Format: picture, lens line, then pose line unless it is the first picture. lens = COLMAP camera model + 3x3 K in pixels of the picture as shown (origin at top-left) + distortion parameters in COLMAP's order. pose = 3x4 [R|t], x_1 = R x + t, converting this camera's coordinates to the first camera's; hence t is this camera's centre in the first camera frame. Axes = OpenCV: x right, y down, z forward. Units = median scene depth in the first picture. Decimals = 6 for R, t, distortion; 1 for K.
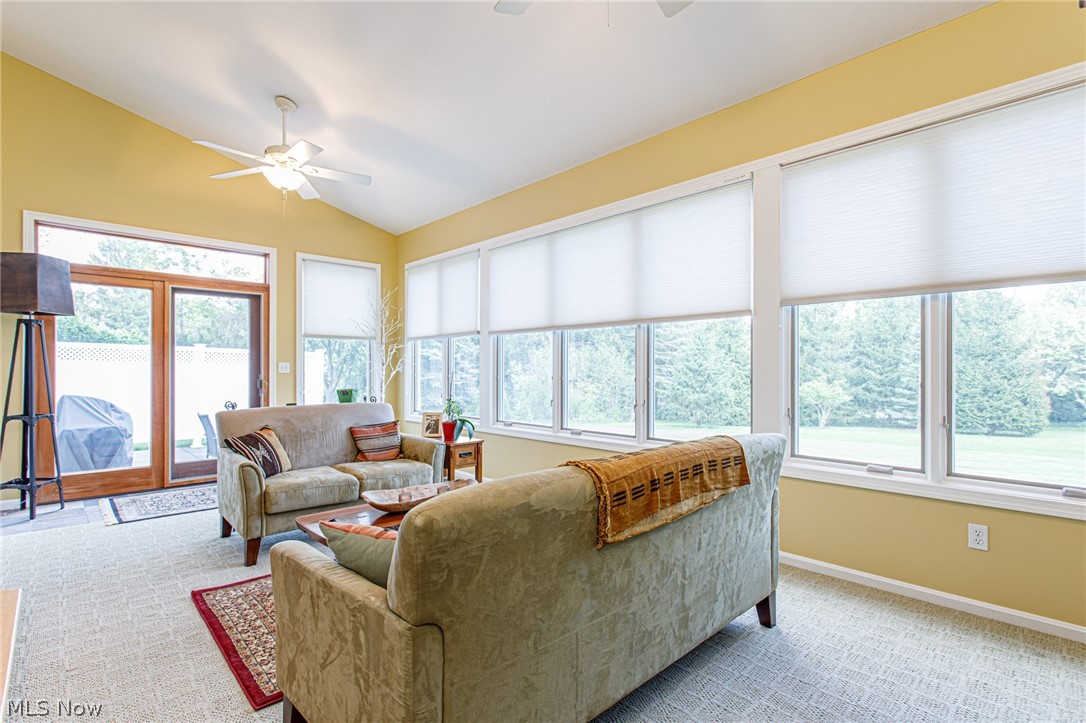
lens RADIAL K [[516.3, 0, 539.7], [0, 516.3, 368.3], [0, 0, 1]] dist [-0.001034, 0.001171]
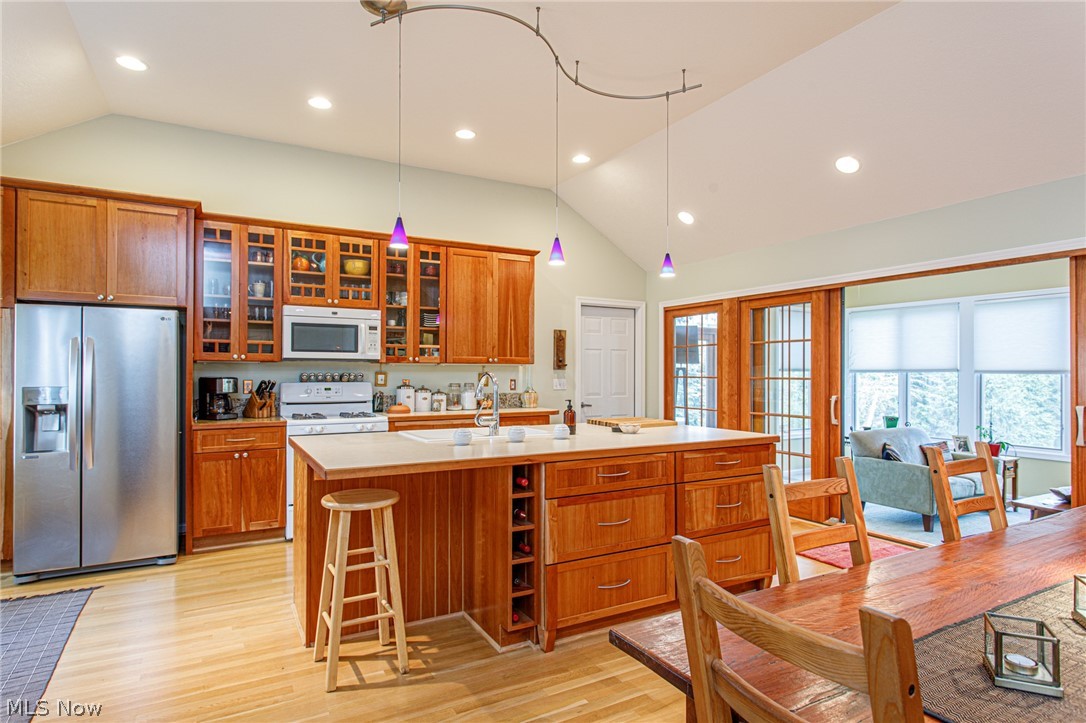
lens RADIAL K [[593.1, 0, 539.6], [0, 593.1, 367.3], [0, 0, 1]] dist [0.002873, 0.000920]
pose [[0.968502, 0.000781, -0.249005, -0.754439], [-0.002830, 0.999965, -0.007869, -0.064702], [0.248990, 0.008326, 0.968470, -0.645331]]
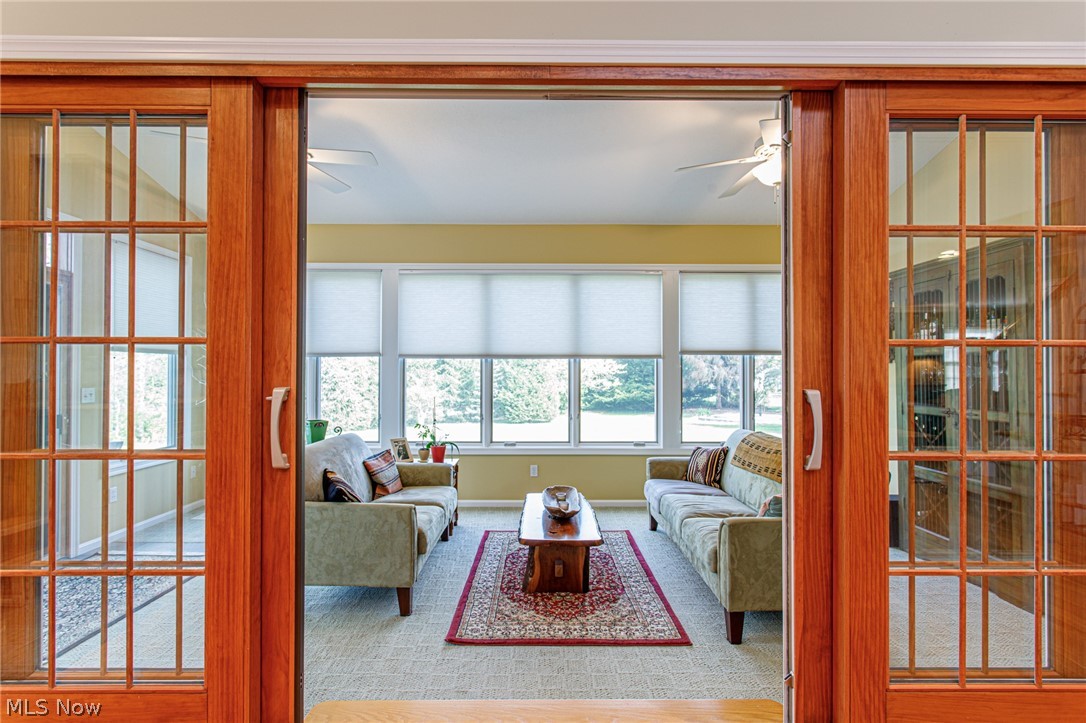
lens RADIAL K [[516.3, 0, 539.7], [0, 516.3, 368.3], [0, 0, 1]] dist [-0.001034, 0.001171]
pose [[0.687191, 0.006947, 0.726443, -0.642738], [-0.001326, 0.999965, -0.008309, -0.035865], [-0.726475, 0.004747, 0.687176, 0.103064]]
